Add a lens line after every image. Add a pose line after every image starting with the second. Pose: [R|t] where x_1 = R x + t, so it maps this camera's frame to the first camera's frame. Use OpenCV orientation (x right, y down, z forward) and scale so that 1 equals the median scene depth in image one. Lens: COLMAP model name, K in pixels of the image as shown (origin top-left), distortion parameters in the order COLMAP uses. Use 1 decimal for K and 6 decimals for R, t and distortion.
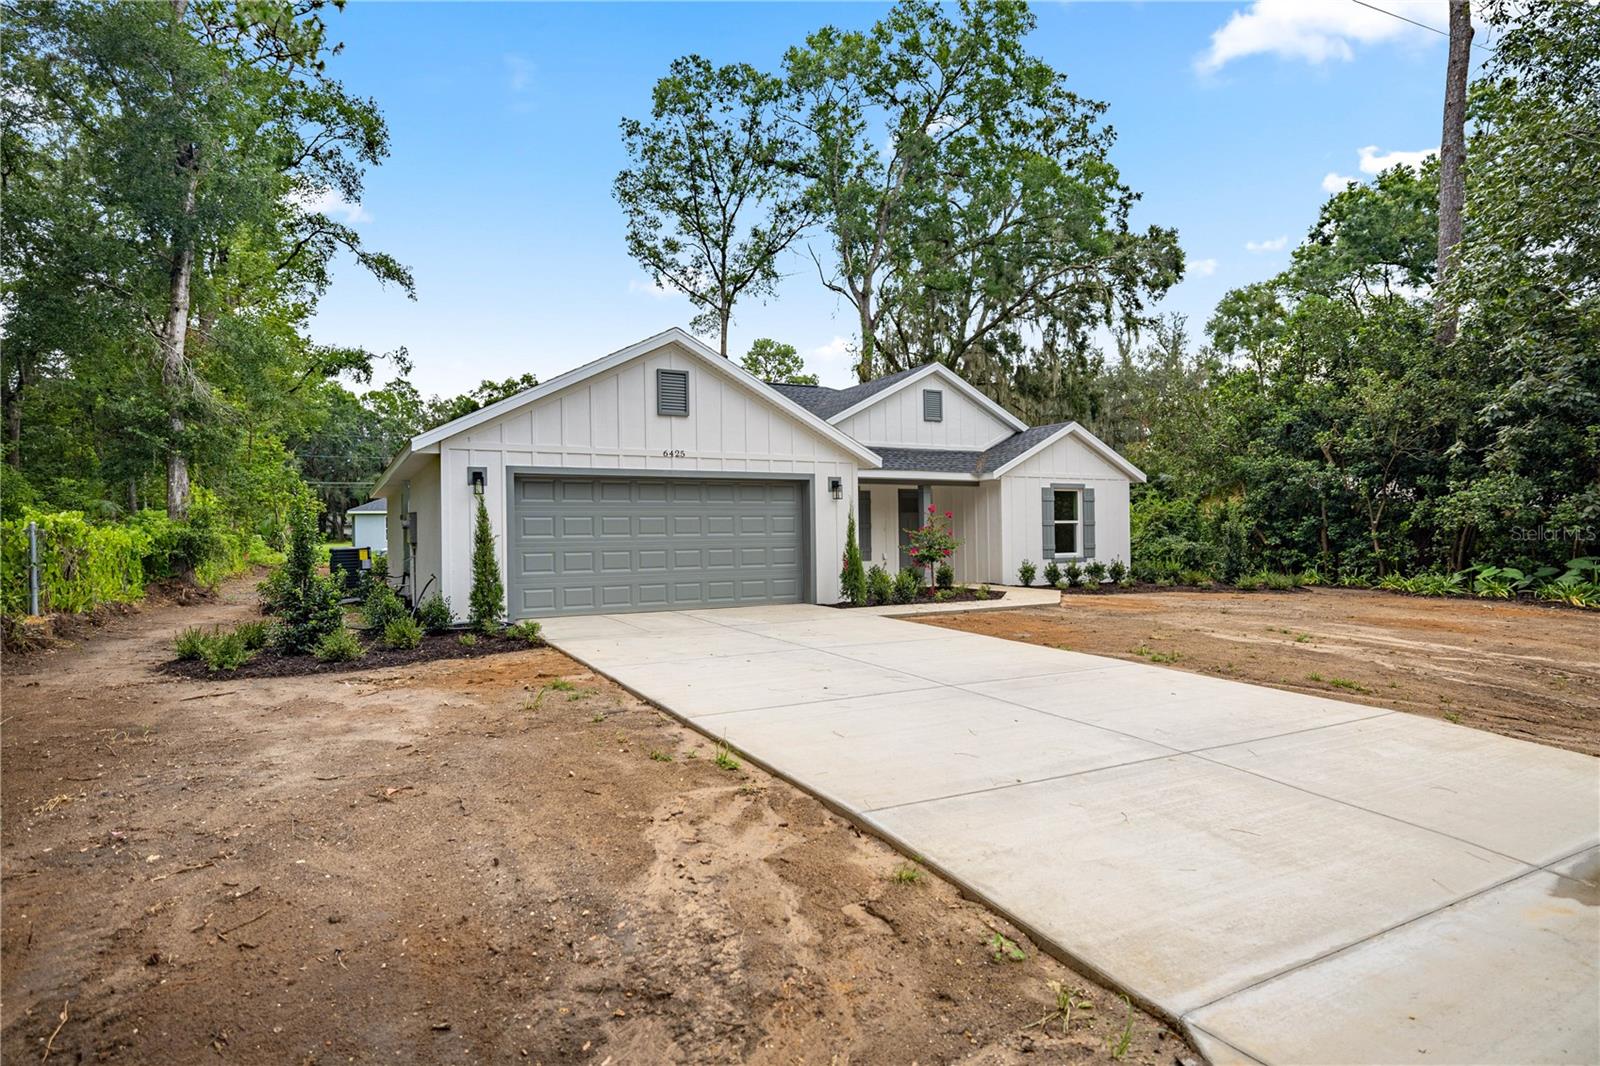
lens RADIAL K [[866.8, 0, 800.0], [0, 866.8, 533.0], [0, 0, 1]] dist [-0.003624, -0.000119]
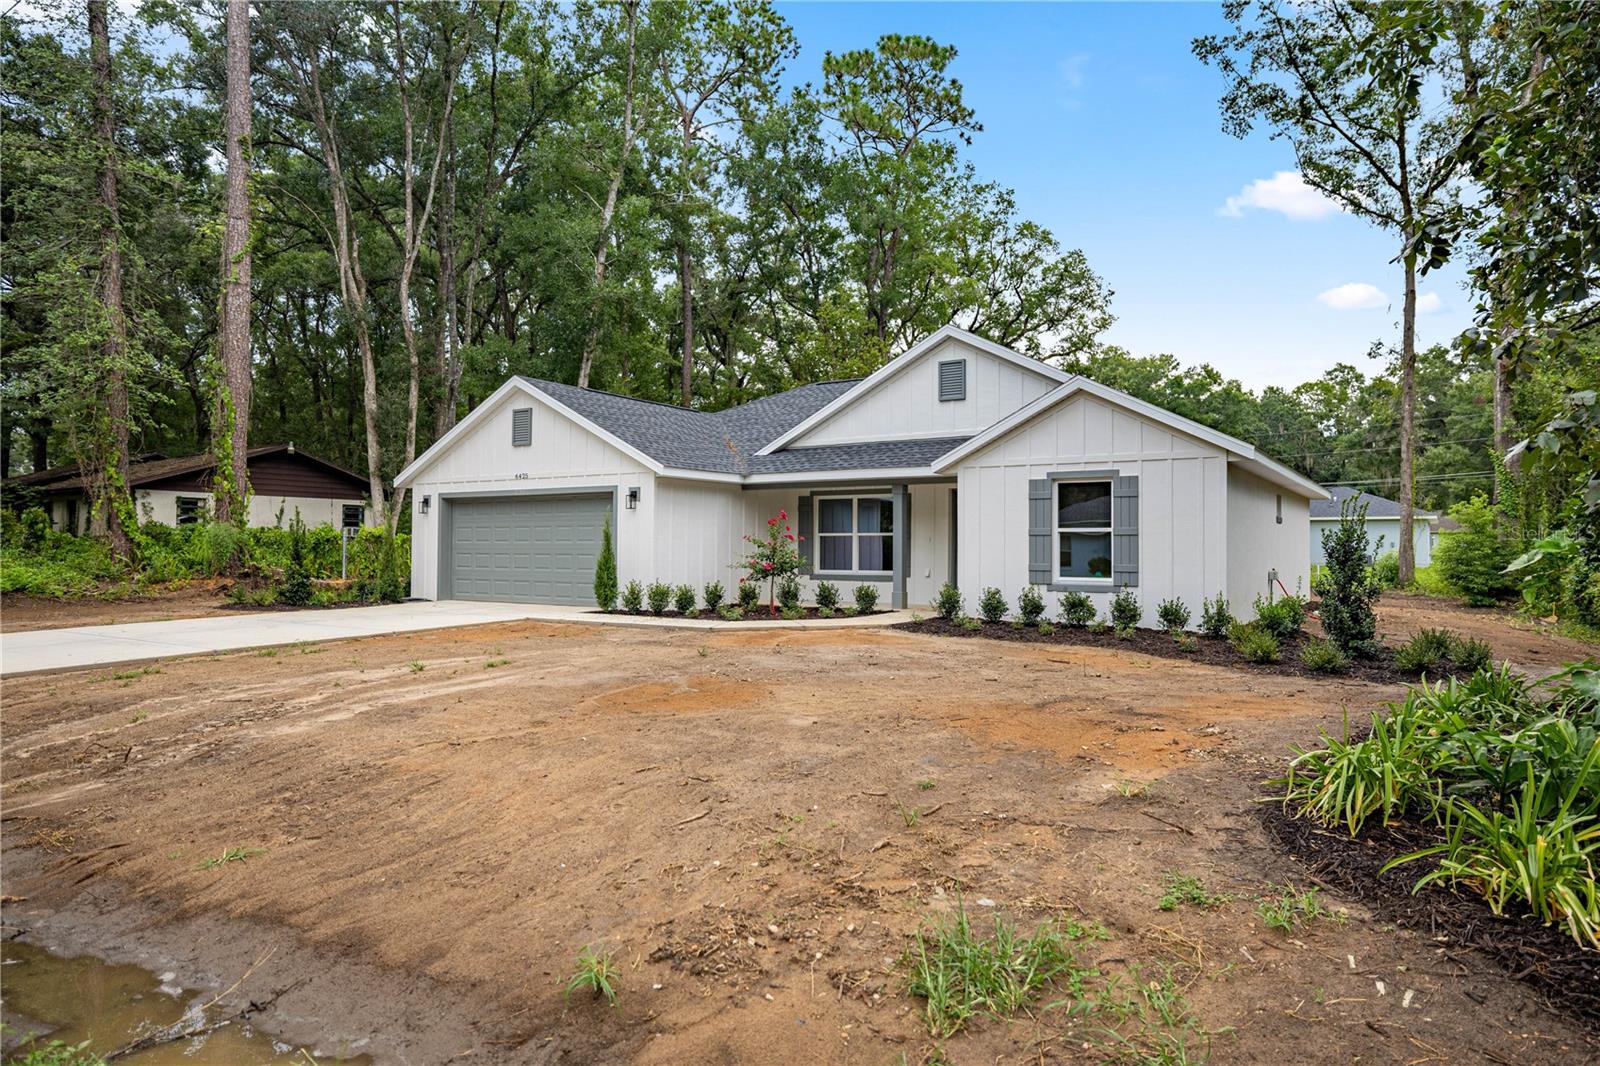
lens RADIAL K [[972.1, 0, 800.0], [0, 972.1, 533.0], [0, 0, 1]] dist [-0.006079, -0.002041]
pose [[0.472378, 0.000497, -0.881396, 0.439869], [-0.009607, 0.999943, -0.004584, -0.002725], [0.881344, 0.010633, 0.472356, 0.242194]]
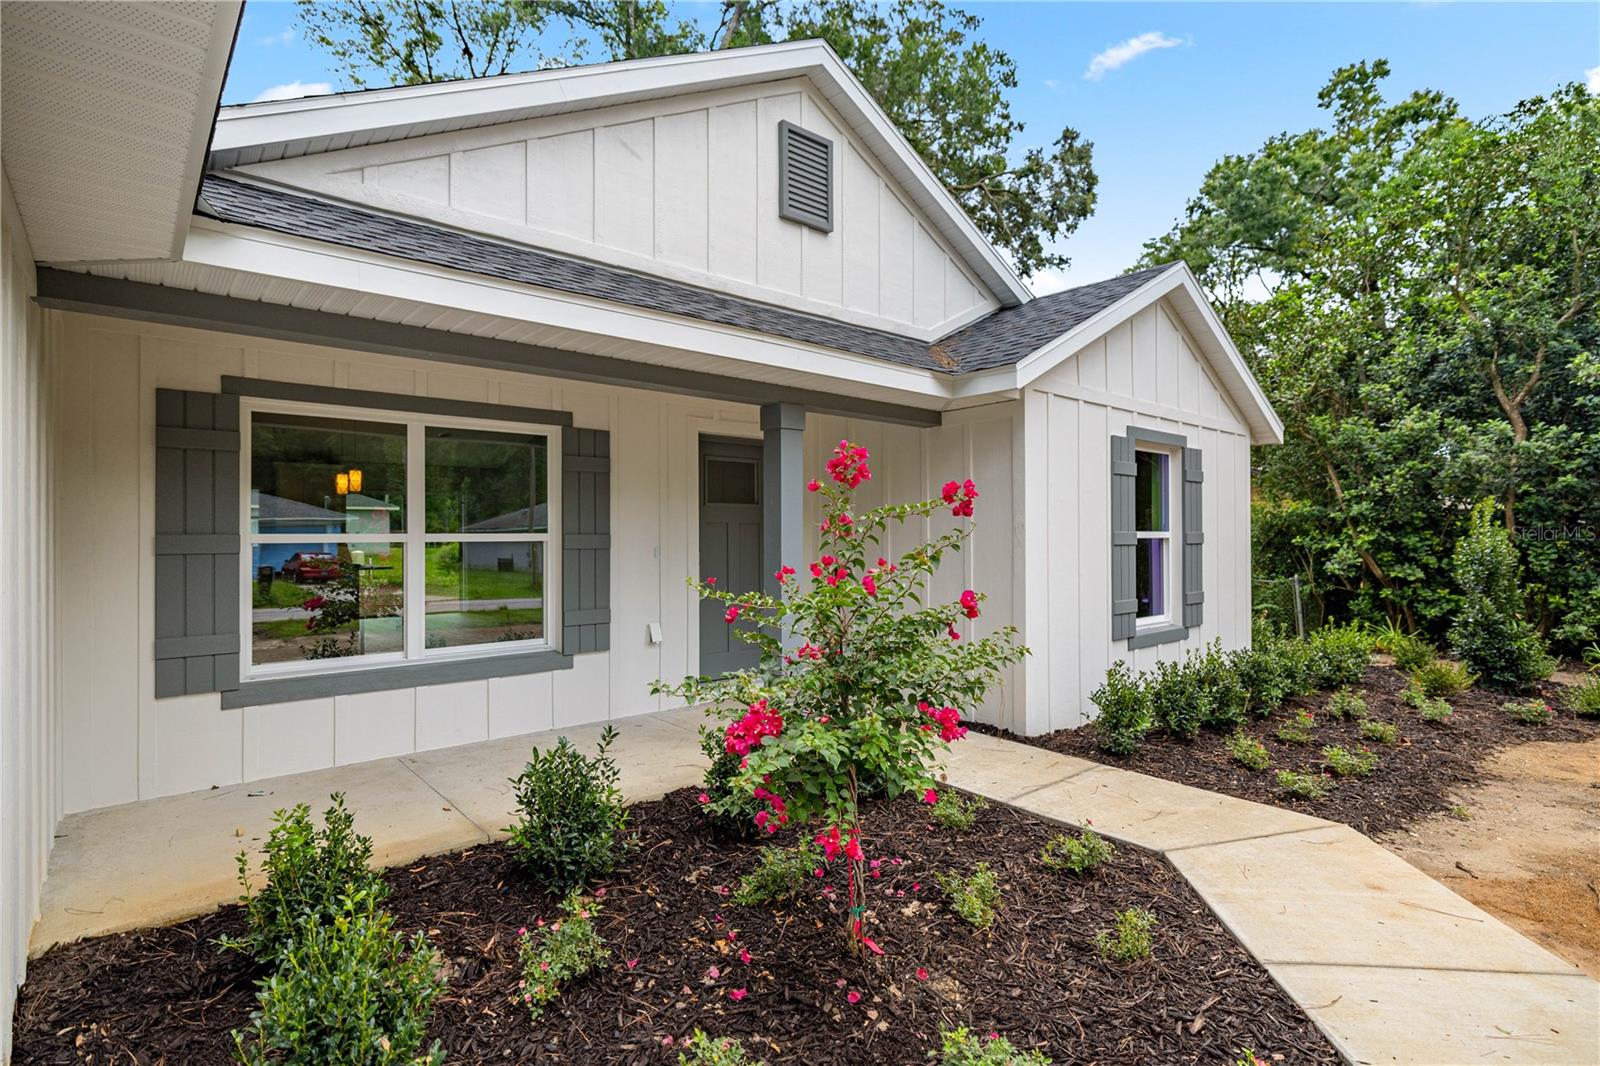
lens RADIAL K [[769.6, 0, 800.0], [0, 769.6, 533.0], [0, 0, 1]] dist [0.000219, 0.000053]
pose [[0.977840, 0.012396, 0.208987, 0.047065], [-0.012176, 0.999923, -0.002337, -0.005688], [-0.209000, -0.000260, 0.977916, 0.367017]]
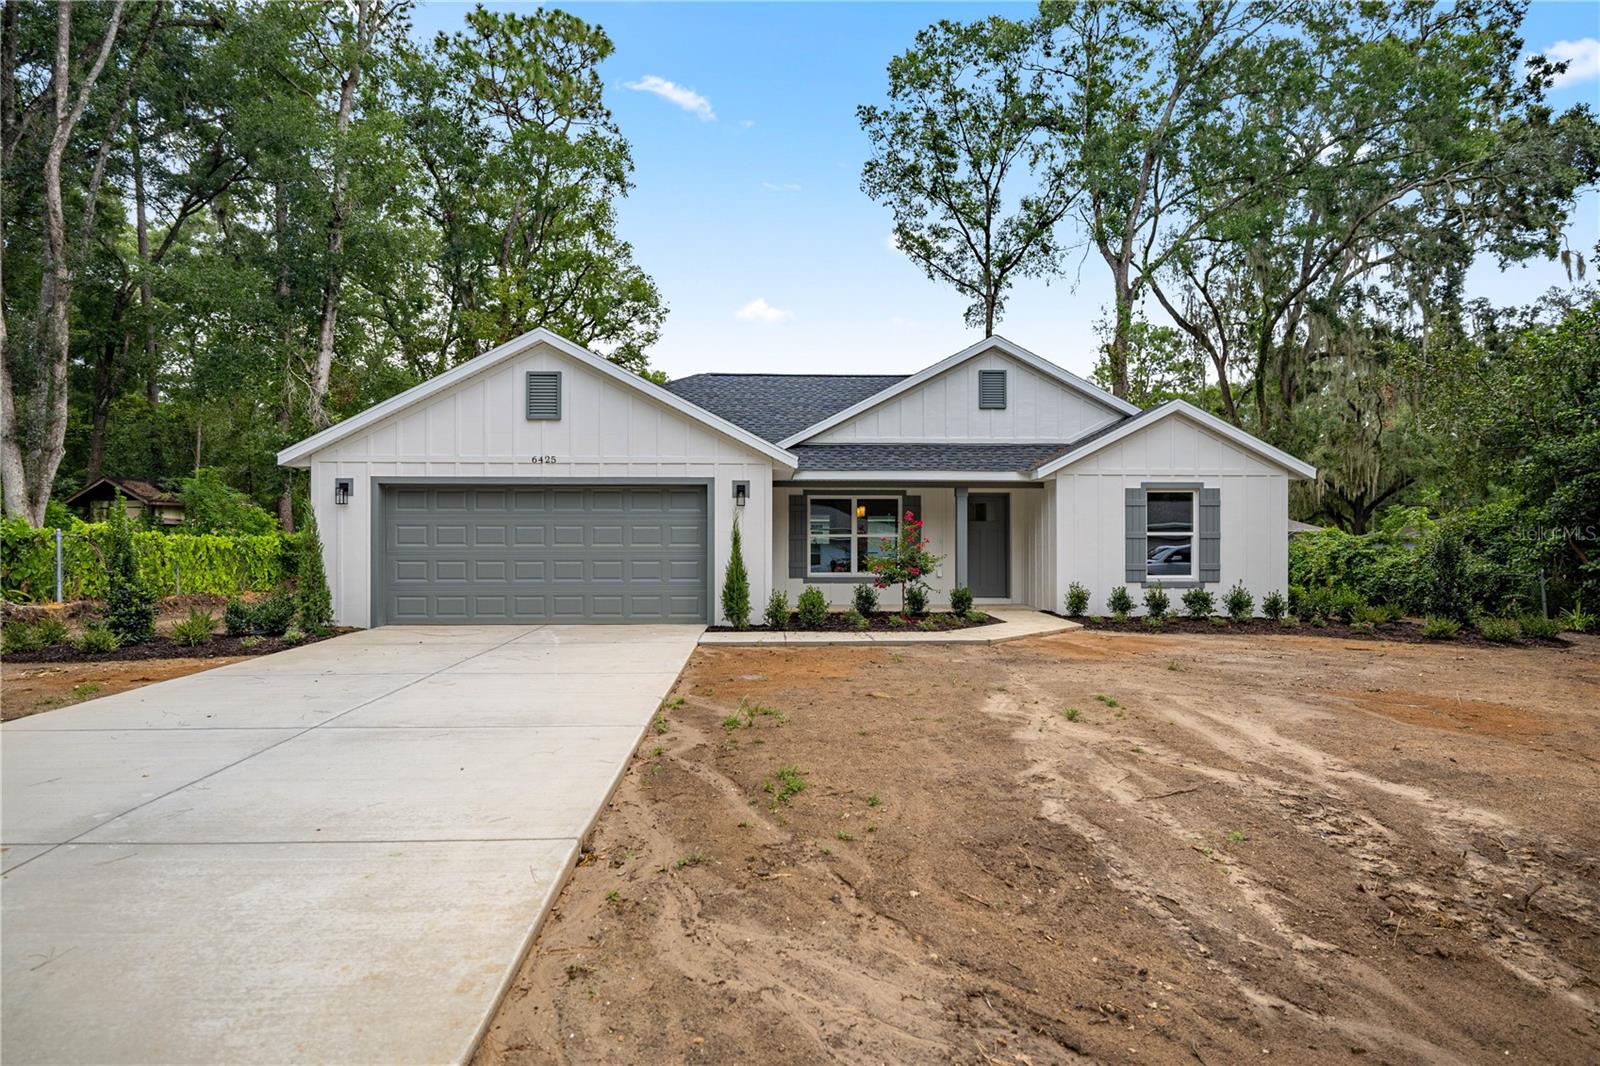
lens RADIAL K [[903.8, 0, 798.2], [0, 903.8, 549.2], [0, 0, 1]] dist [-0.002500, -0.001405]
pose [[0.893689, 0.014403, -0.448456, 0.191578], [-0.010729, 0.999885, 0.010732, -0.002359], [0.448559, -0.004780, 0.893740, 0.082869]]
